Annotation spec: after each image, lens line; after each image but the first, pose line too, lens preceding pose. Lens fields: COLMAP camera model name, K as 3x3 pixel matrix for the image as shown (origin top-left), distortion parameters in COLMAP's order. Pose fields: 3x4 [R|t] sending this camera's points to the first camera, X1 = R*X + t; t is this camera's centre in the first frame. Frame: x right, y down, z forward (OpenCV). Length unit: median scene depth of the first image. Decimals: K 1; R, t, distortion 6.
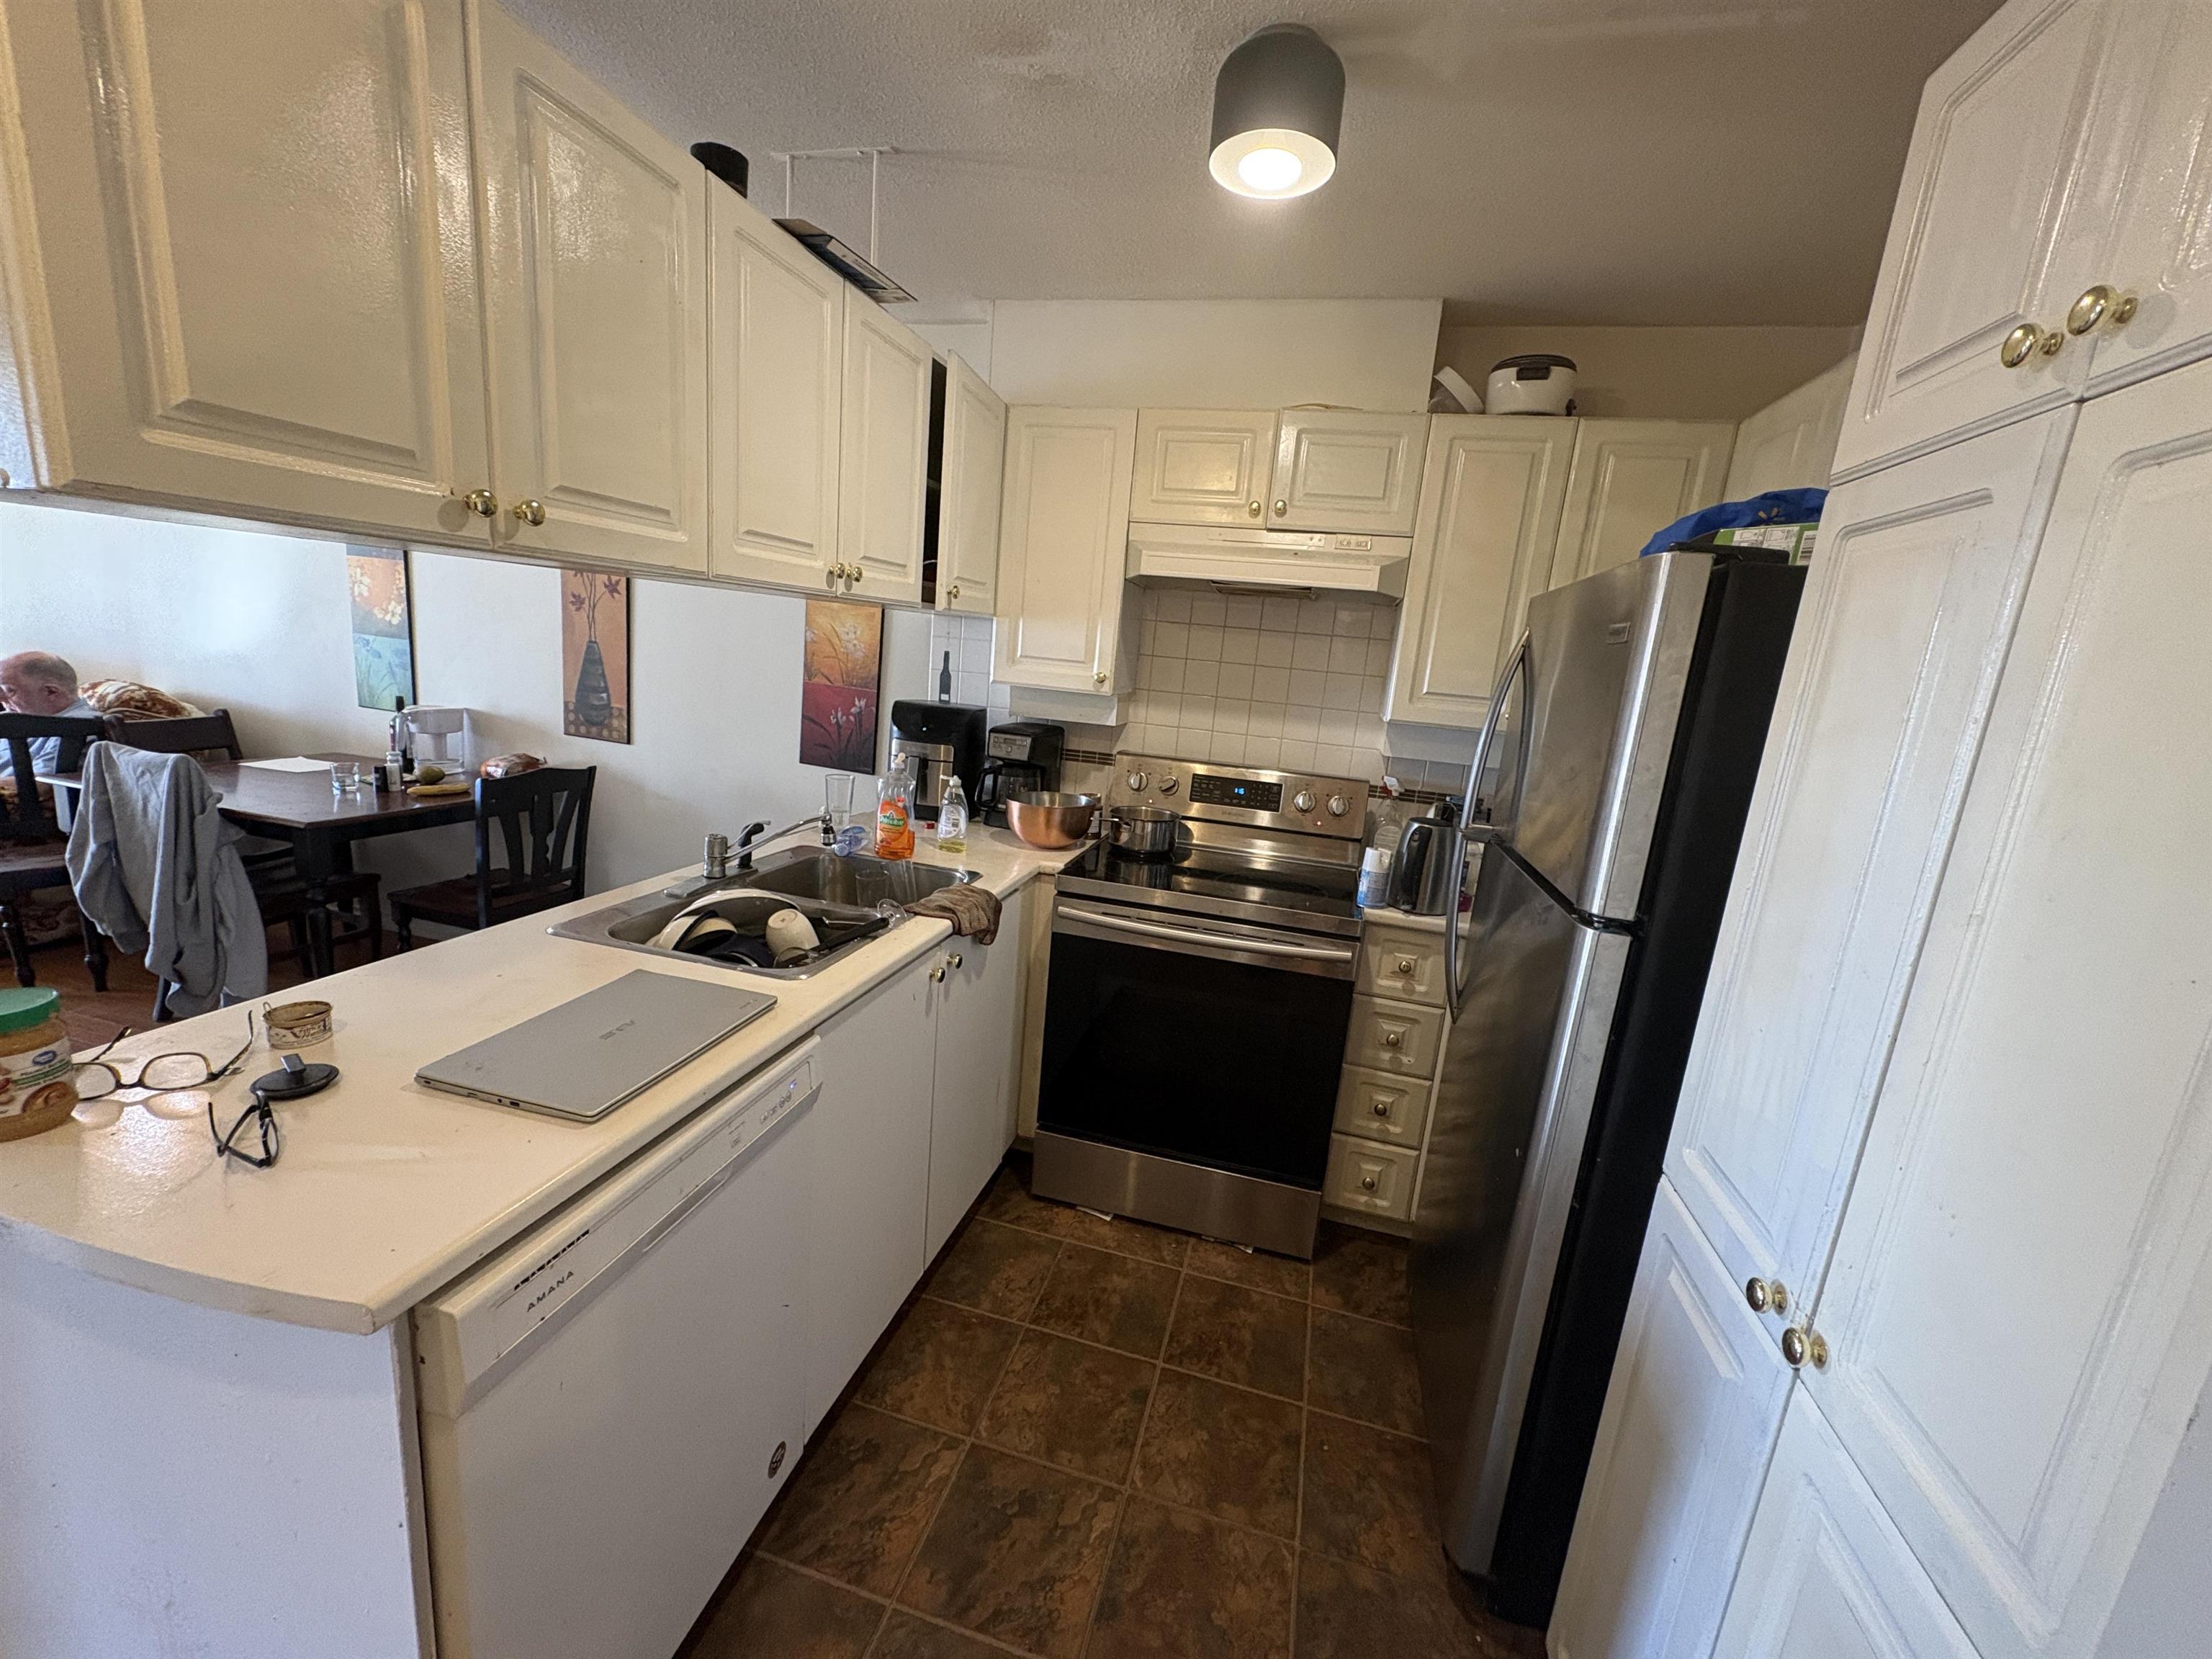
lens RADIAL K [[872.5, 0, 1109.4], [0, 872.5, 824.9], [0, 0, 1]] dist [0.001159, -0.000582]
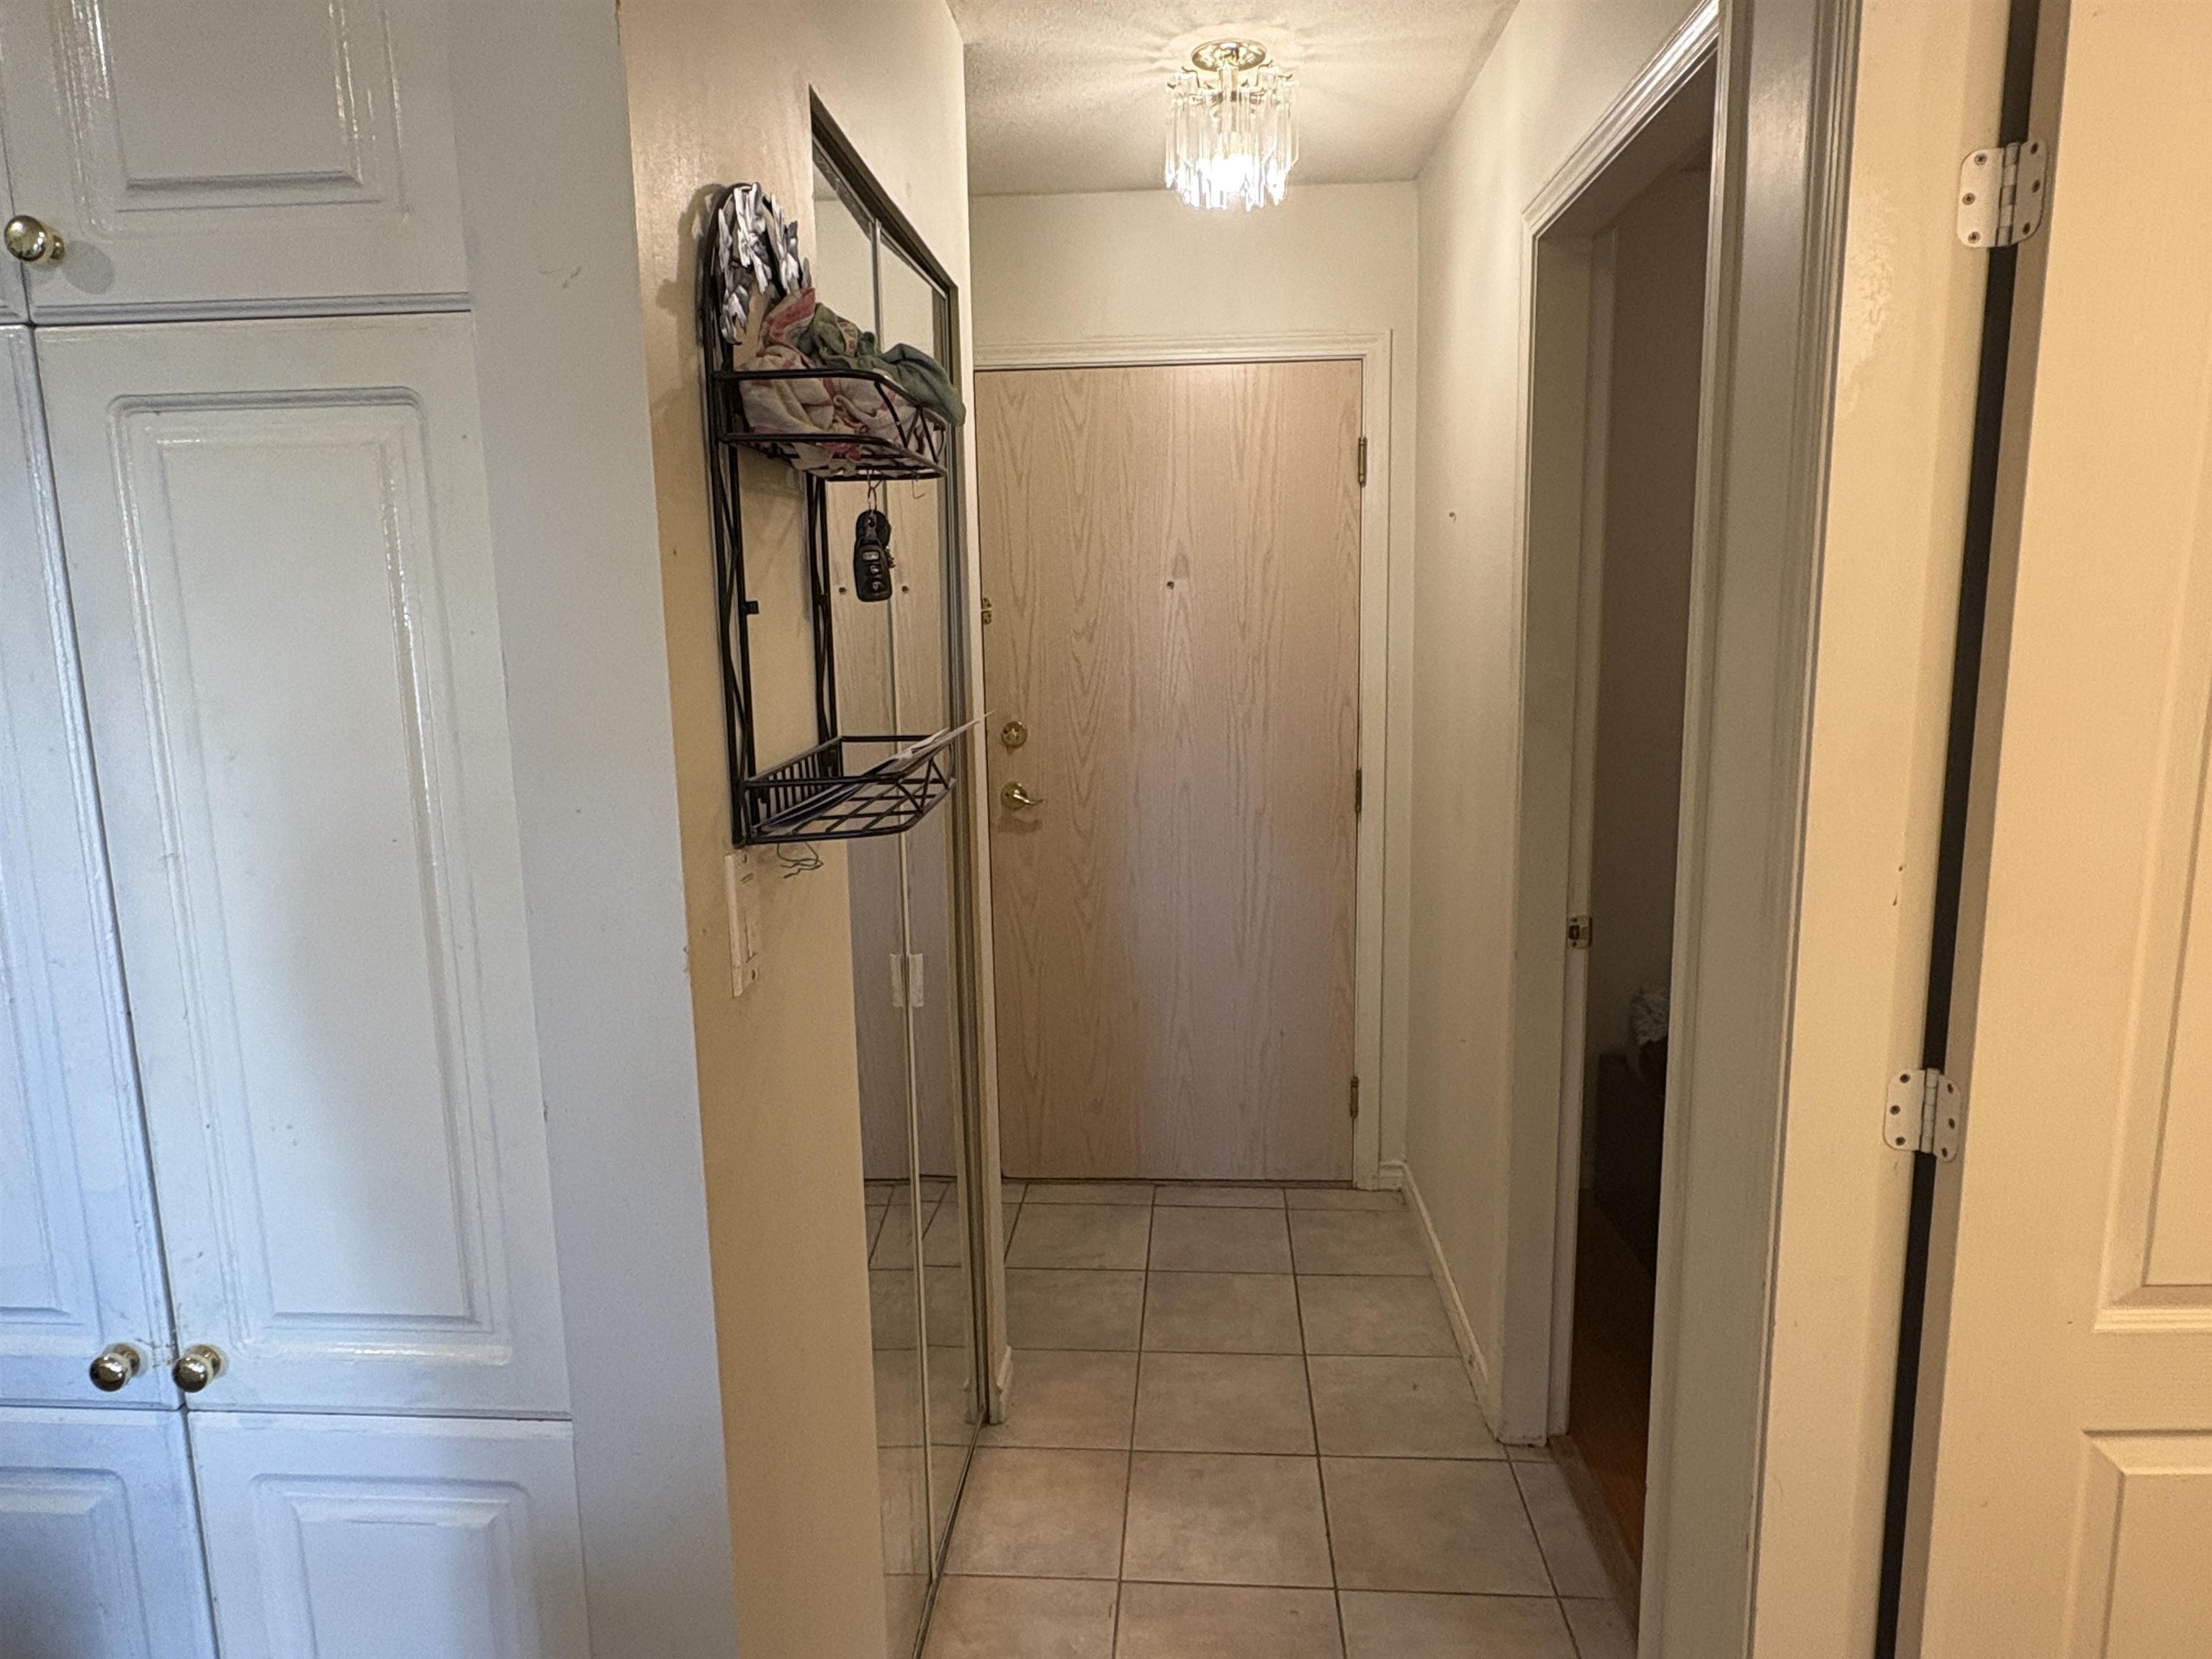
lens RADIAL K [[1377.9, 0, 1102.6], [0, 1377.9, 824.6], [0, 0, 1]] dist [0.002508, 0.000922]
pose [[-0.188091, -0.238102, 0.952853, -0.201174], [0.197882, 0.941087, 0.274224, -0.043244], [-0.962010, 0.240132, -0.129894, 0.054844]]
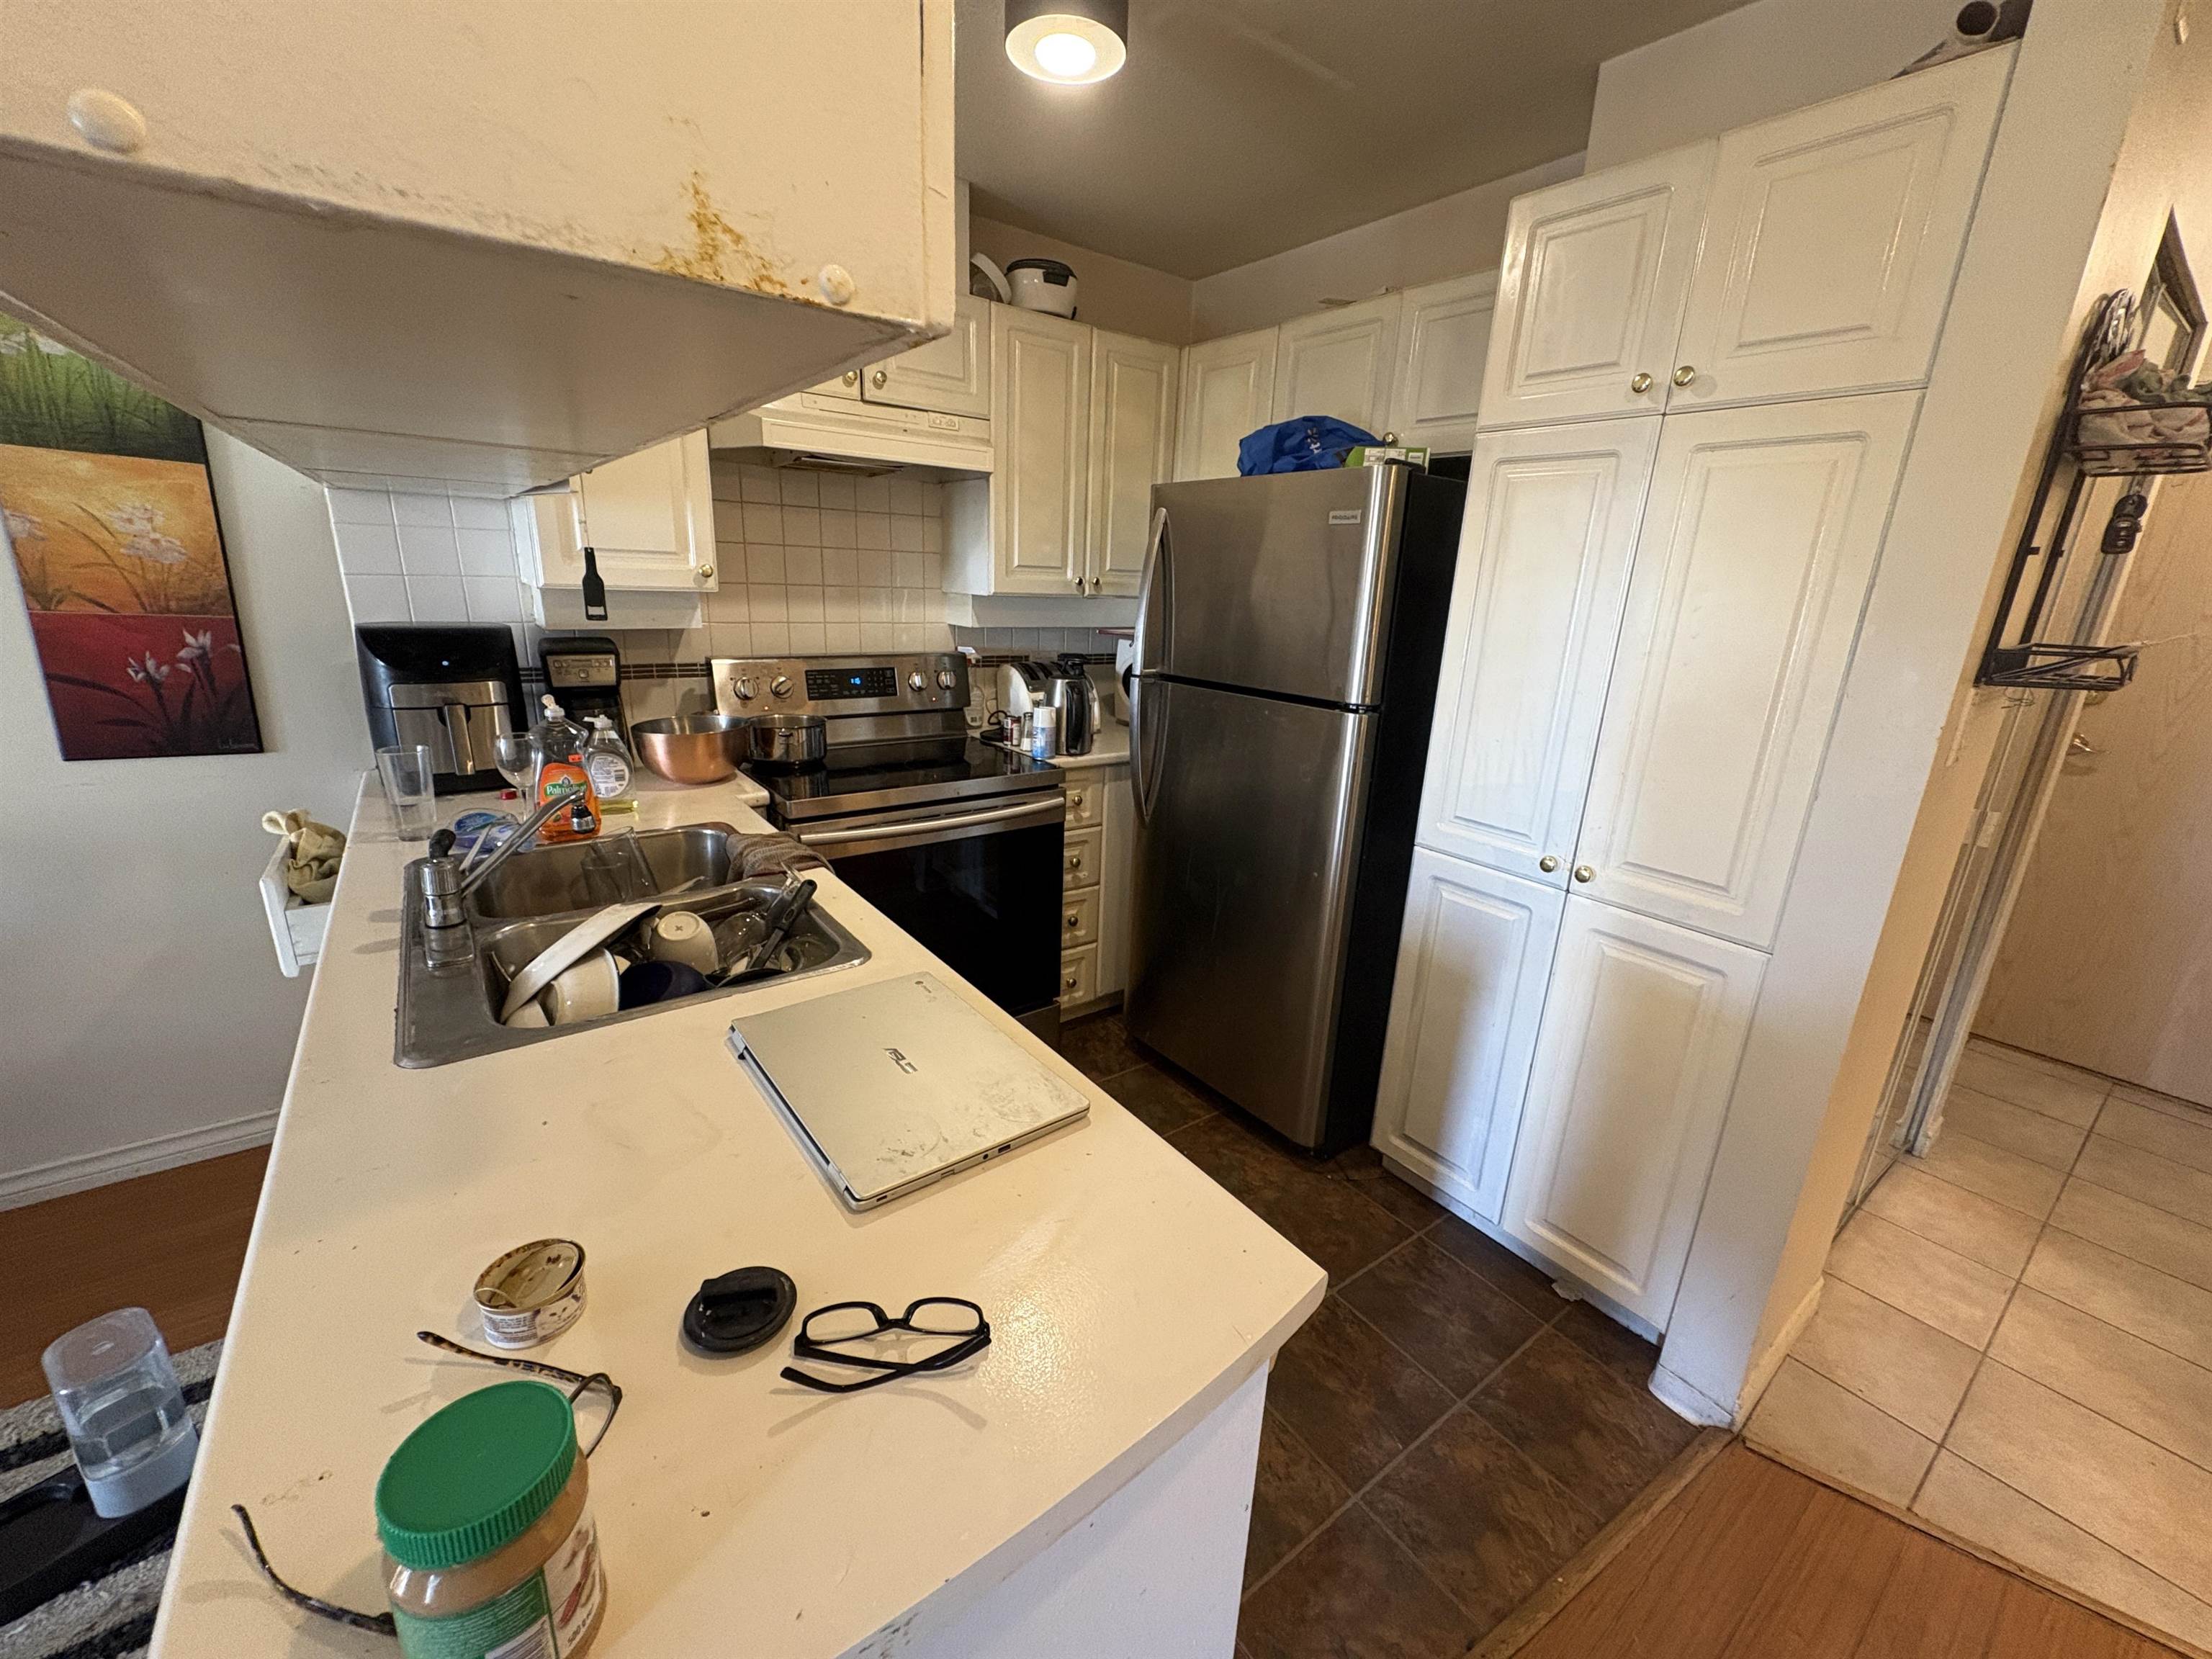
lens RADIAL K [[872.5, 0, 1110.7], [0, 872.5, 820.5], [0, 0, 1]] dist [0.001159, -0.000582]
pose [[0.629297, -0.272825, 0.727703, -0.493695], [0.168680, 0.961983, 0.214791, -0.058425], [-0.758638, -0.012419, 0.651394, 0.173534]]
